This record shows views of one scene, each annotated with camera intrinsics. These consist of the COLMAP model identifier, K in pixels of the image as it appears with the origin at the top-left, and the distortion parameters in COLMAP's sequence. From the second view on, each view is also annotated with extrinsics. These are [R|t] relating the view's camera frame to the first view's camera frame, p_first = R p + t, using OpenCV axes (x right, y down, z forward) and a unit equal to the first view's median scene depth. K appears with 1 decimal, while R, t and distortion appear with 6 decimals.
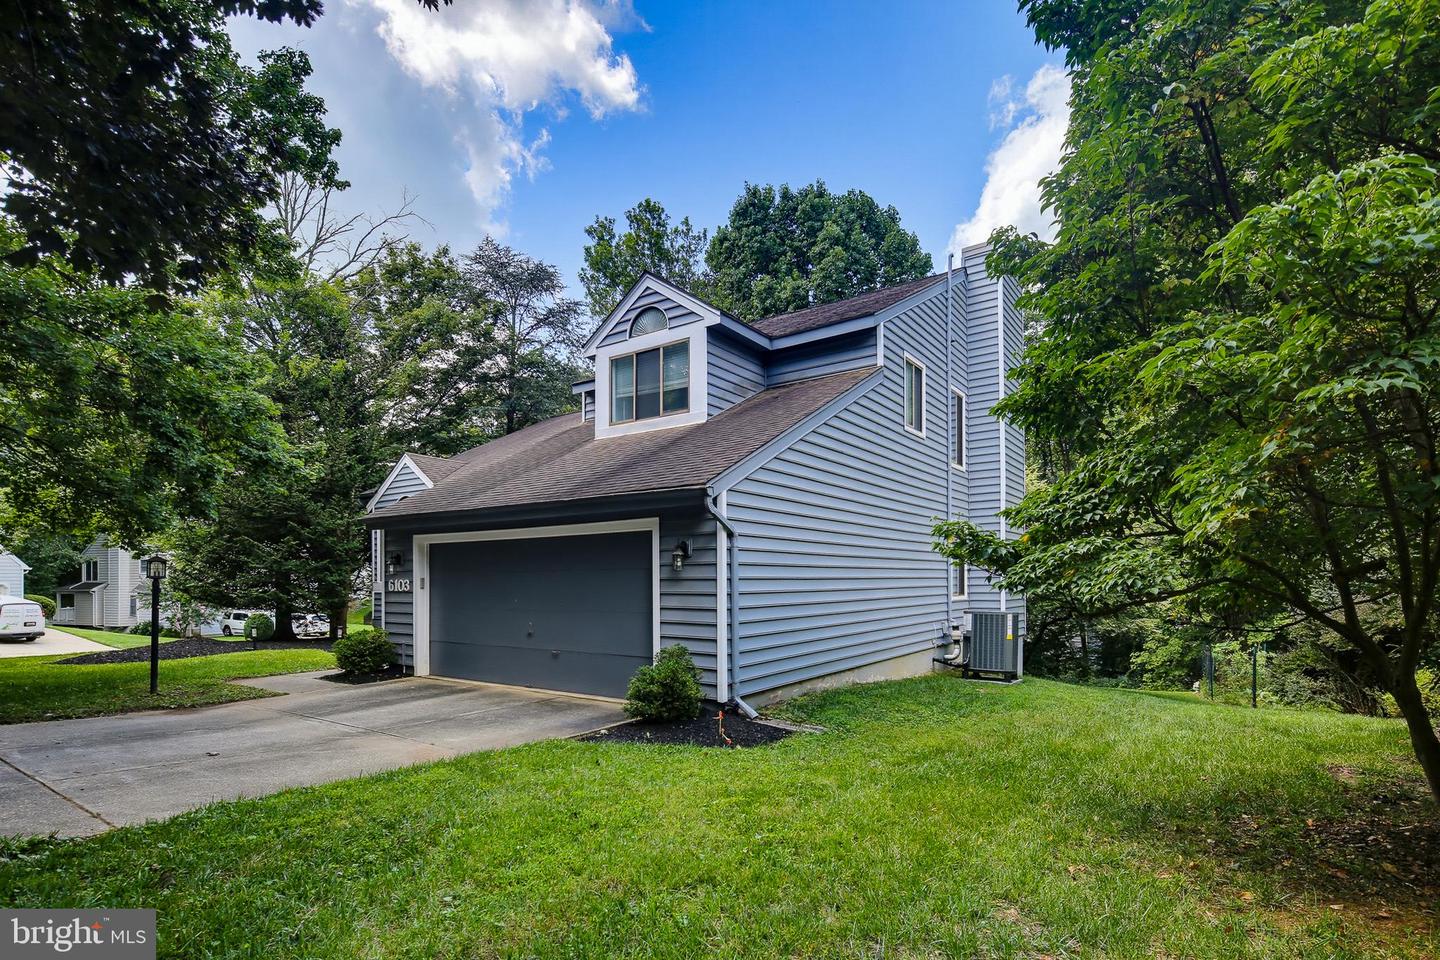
lens RADIAL K [[709.9, 0, 716.9], [0, 709.9, 591.9], [0, 0, 1]] dist [-0.000303, 0.000388]
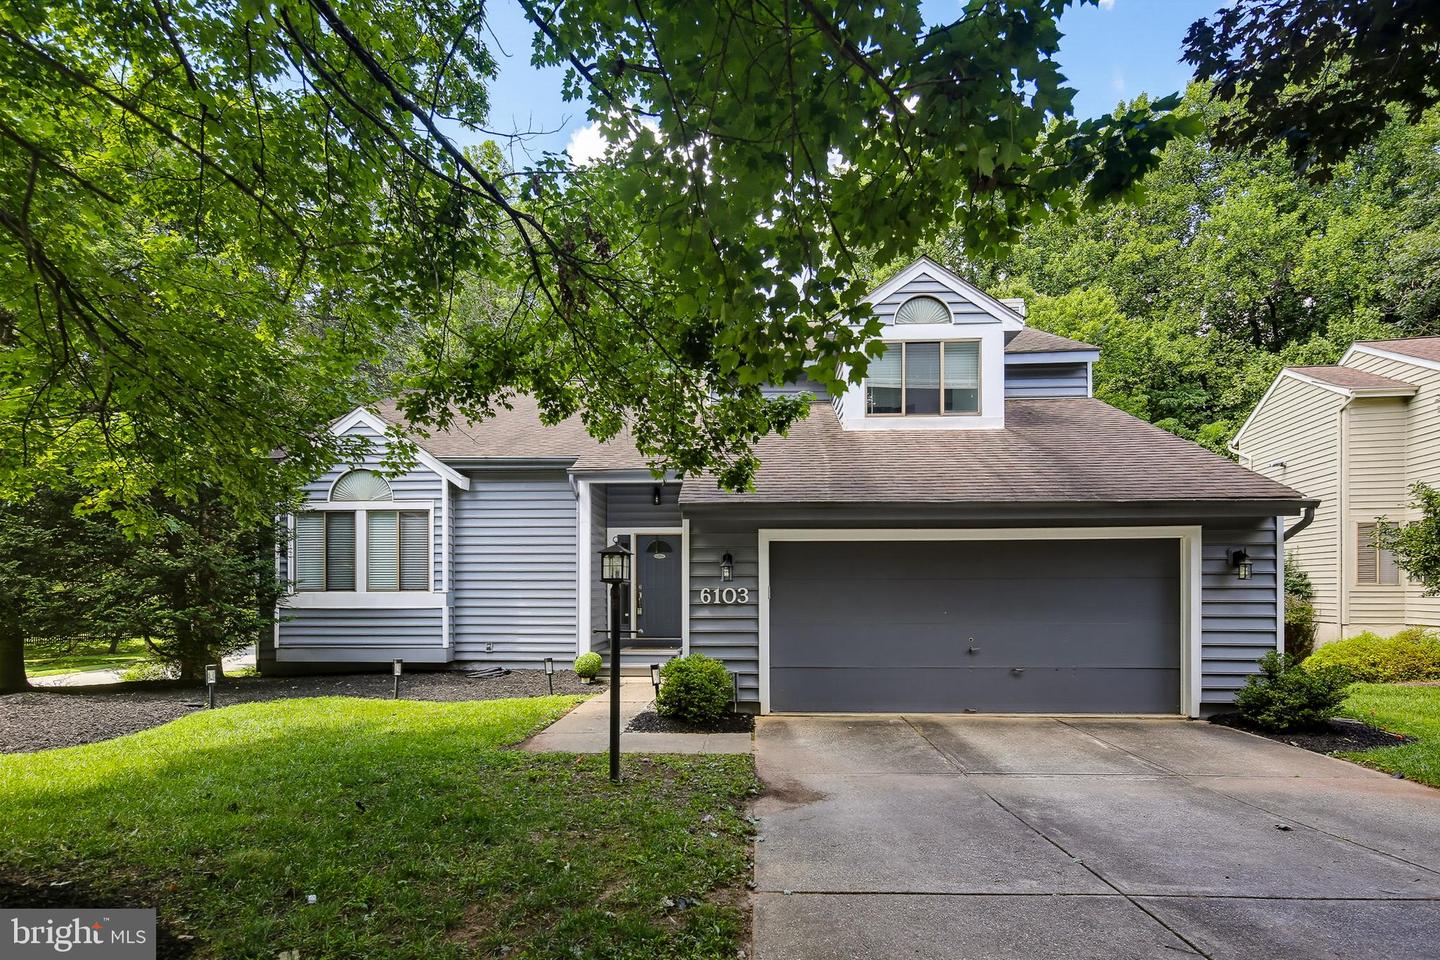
lens RADIAL K [[709.9, 0, 716.9], [0, 709.9, 591.9], [0, 0, 1]] dist [-0.000303, 0.000388]
pose [[0.840518, 0.002983, 0.541775, -0.851057], [0.005631, 0.999883, -0.014243, -0.001590], [-0.541754, 0.015022, 0.840403, 0.383956]]
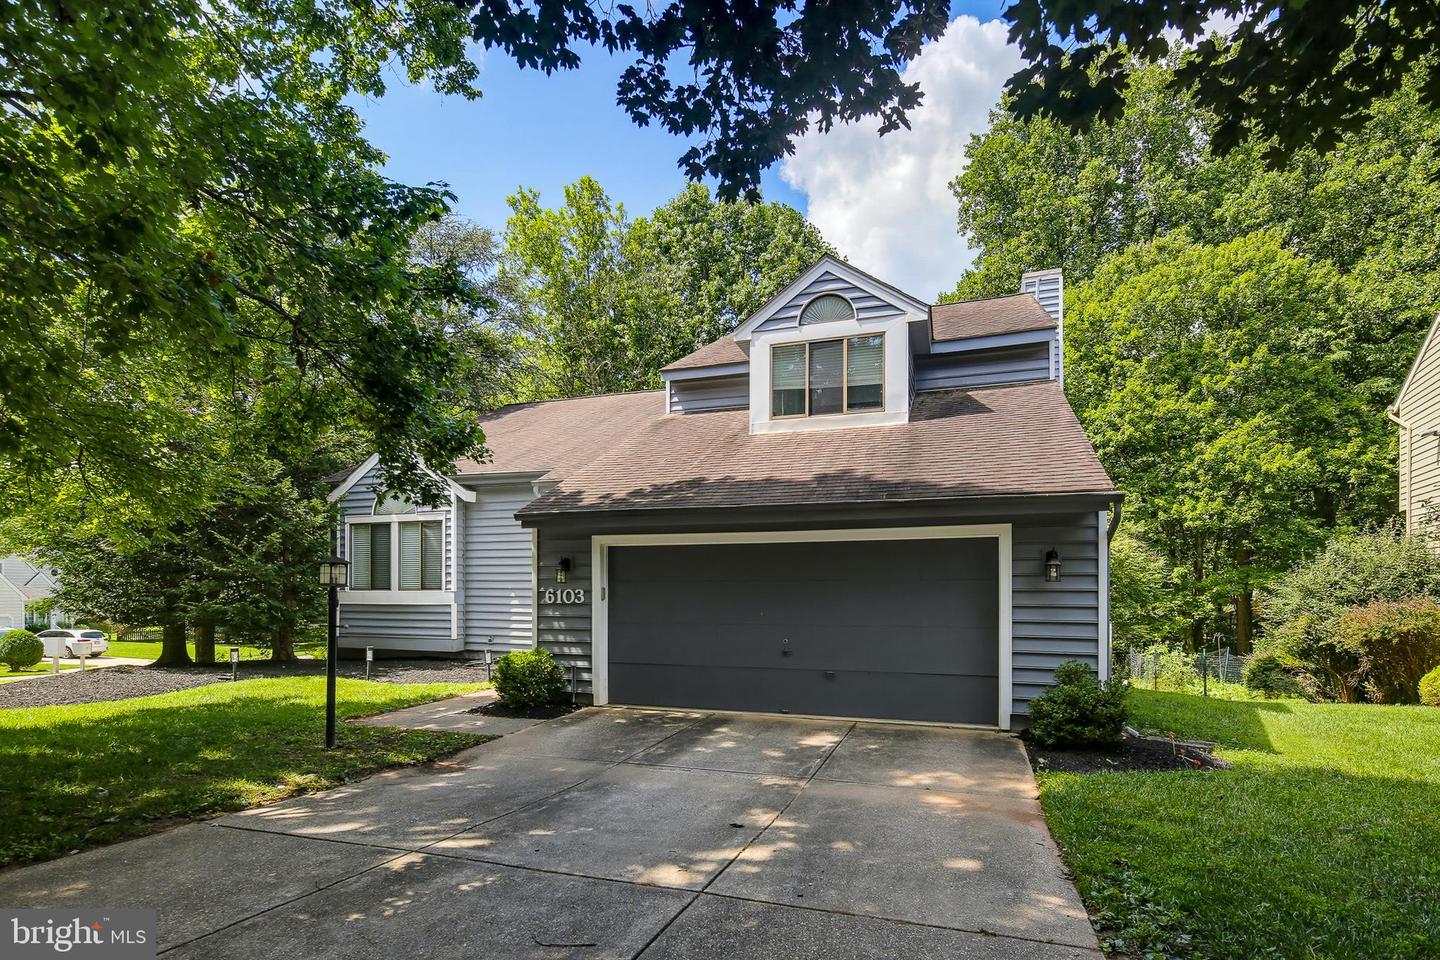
lens RADIAL K [[716.3, 0, 723.9], [0, 716.3, 587.8], [0, 0, 1]] dist [0.004845, 0.000660]
pose [[0.958519, 0.005366, 0.284977, -0.504138], [-0.000621, 0.999860, -0.016739, -0.004123], [-0.285027, 0.015868, 0.958388, 0.156228]]
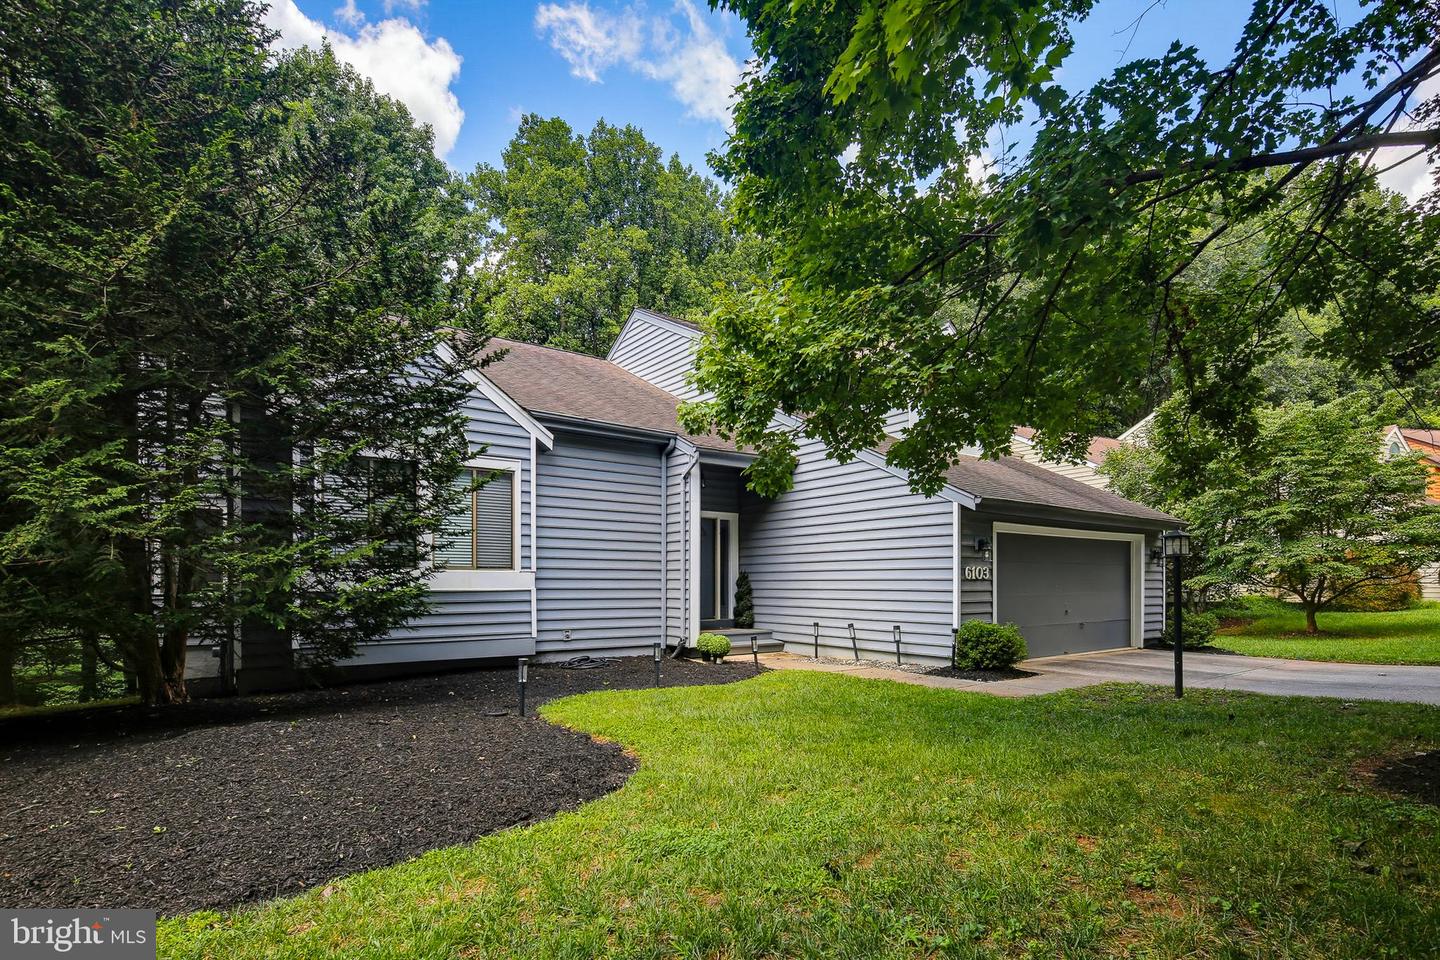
lens RADIAL K [[716.3, 0, 723.9], [0, 716.3, 587.8], [0, 0, 1]] dist [0.004845, 0.000660]
pose [[0.304023, -0.000330, 0.952665, -1.438586], [0.014789, 0.999881, -0.004373, 0.010288], [-0.952550, 0.015419, 0.303992, 1.027811]]
